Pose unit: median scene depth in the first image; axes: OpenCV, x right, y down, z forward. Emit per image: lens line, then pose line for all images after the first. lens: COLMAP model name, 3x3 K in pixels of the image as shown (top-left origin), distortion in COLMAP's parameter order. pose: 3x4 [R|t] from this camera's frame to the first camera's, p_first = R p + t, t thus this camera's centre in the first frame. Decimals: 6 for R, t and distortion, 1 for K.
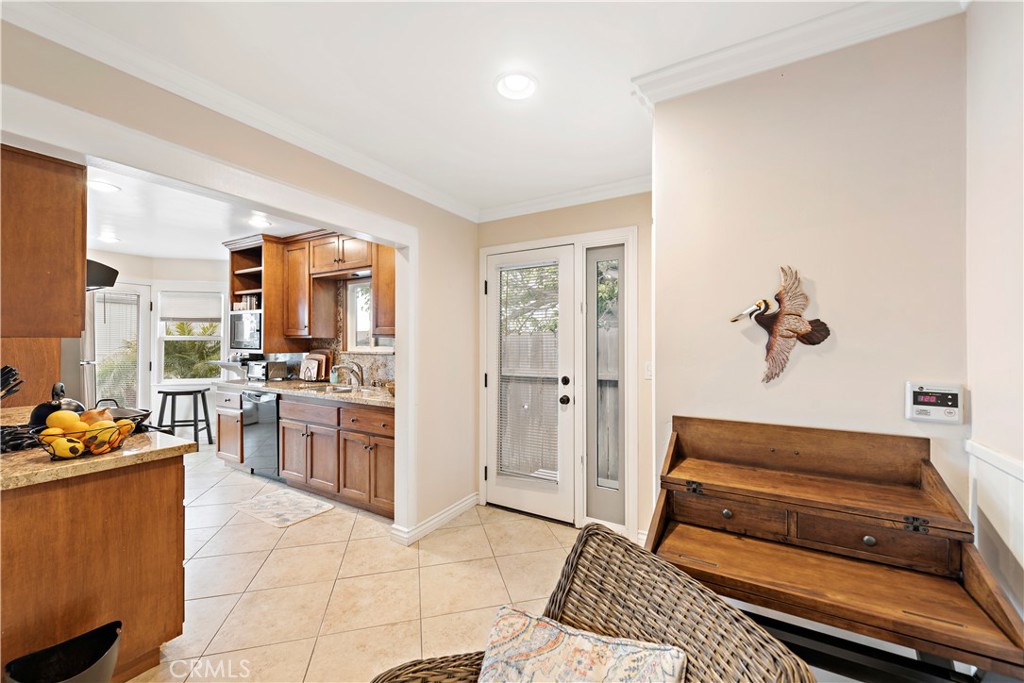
lens RADIAL K [[398.2, 0, 514.8], [0, 398.2, 341.6], [0, 0, 1]] dist [0.007844, -0.000132]
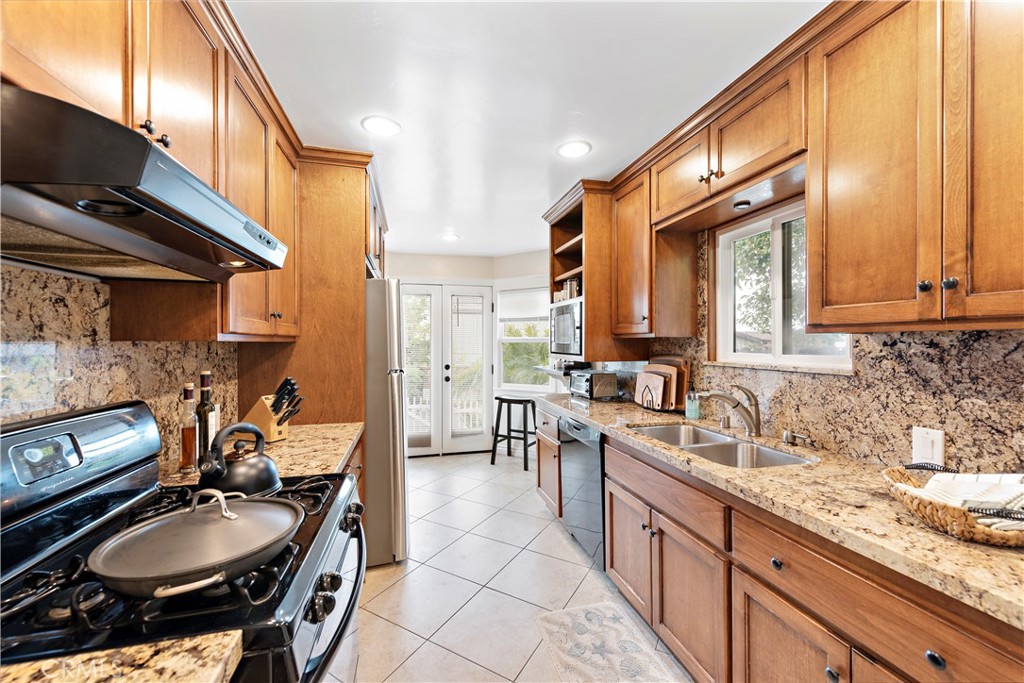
lens RADIAL K [[398.2, 0, 512.8], [0, 398.2, 343.2], [0, 0, 1]] dist [0.007844, -0.000132]
pose [[0.708736, -0.005013, -0.705456, -0.238161], [0.005669, 0.999983, -0.001411, -0.001092], [0.705451, -0.002999, 0.708753, 0.430581]]
